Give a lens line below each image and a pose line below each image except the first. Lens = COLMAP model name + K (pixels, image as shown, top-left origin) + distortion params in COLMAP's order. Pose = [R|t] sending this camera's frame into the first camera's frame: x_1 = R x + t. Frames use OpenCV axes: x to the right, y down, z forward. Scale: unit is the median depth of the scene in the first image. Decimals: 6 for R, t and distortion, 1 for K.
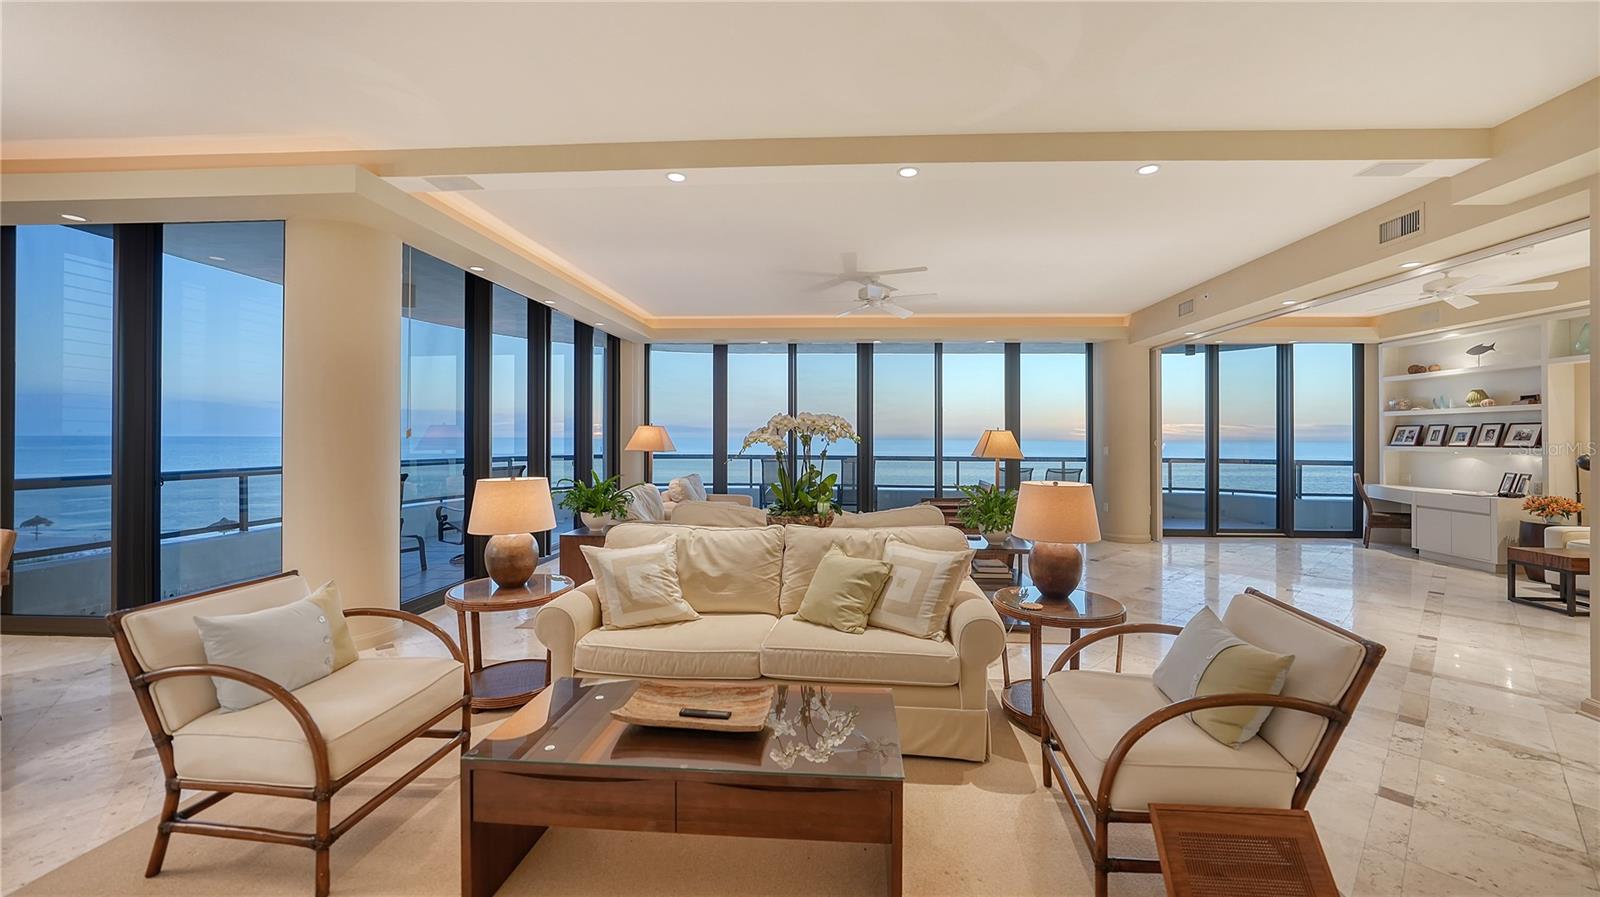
lens RADIAL K [[601.1, 0, 789.3], [0, 601.1, 437.6], [0, 0, 1]] dist [0.000284, 0.000306]
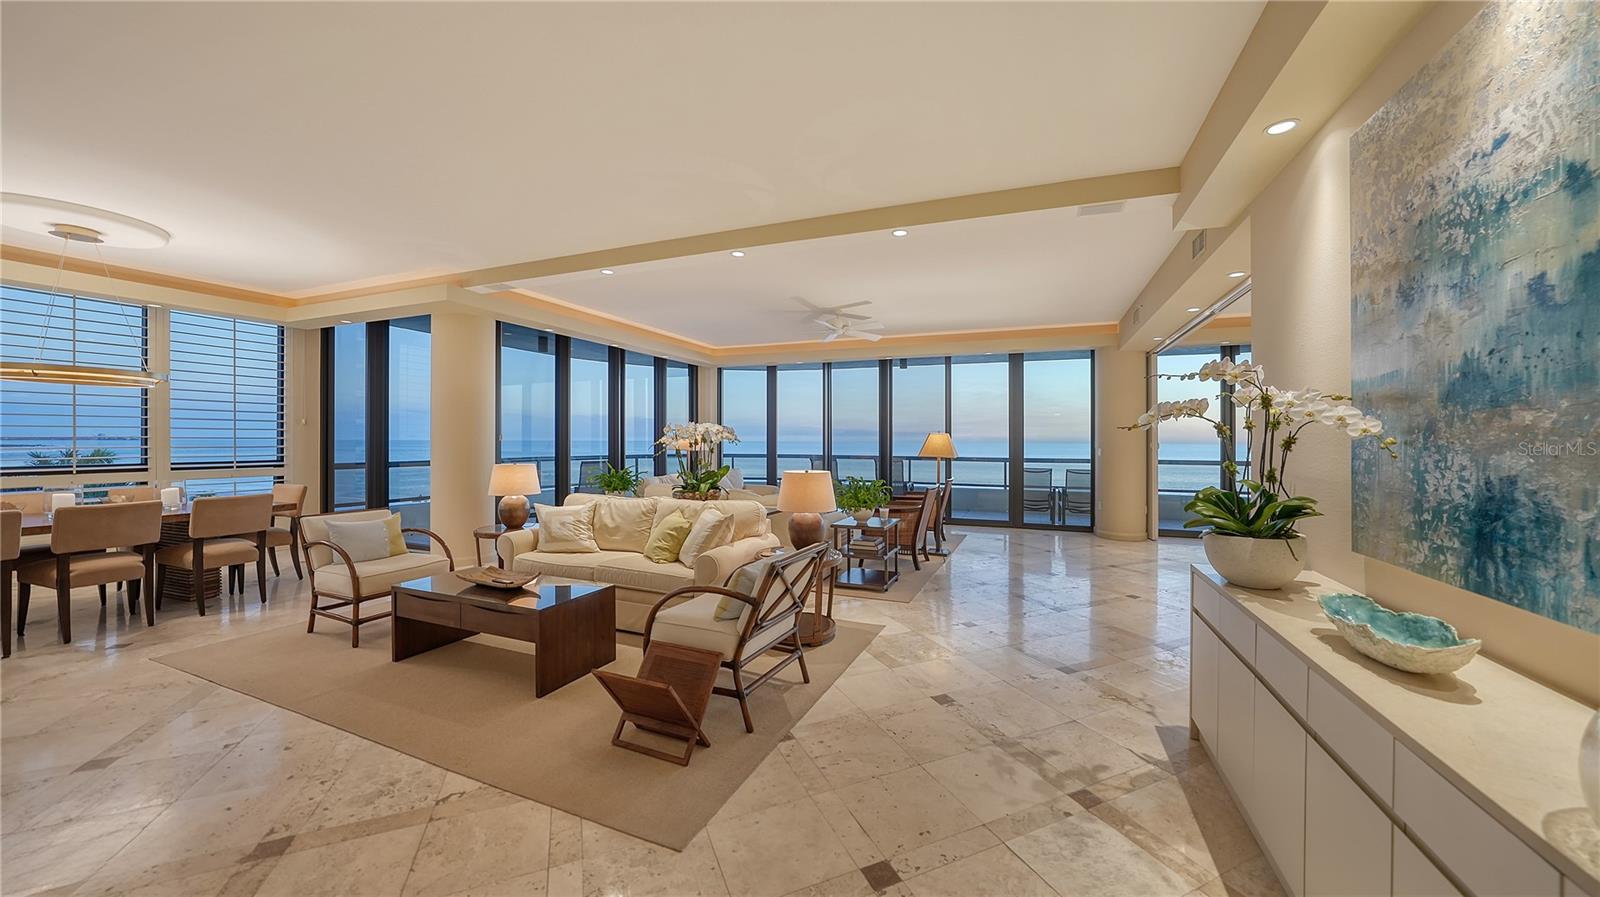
lens RADIAL K [[564.6, 0, 800.0], [0, 564.6, 448.5], [0, 0, 1]] dist [0.000512, -0.000001]
pose [[0.946229, 0.003898, -0.323474, 0.697491], [0.000648, 0.999903, 0.013946, 0.002784], [0.323497, -0.013406, 0.946134, -0.206020]]
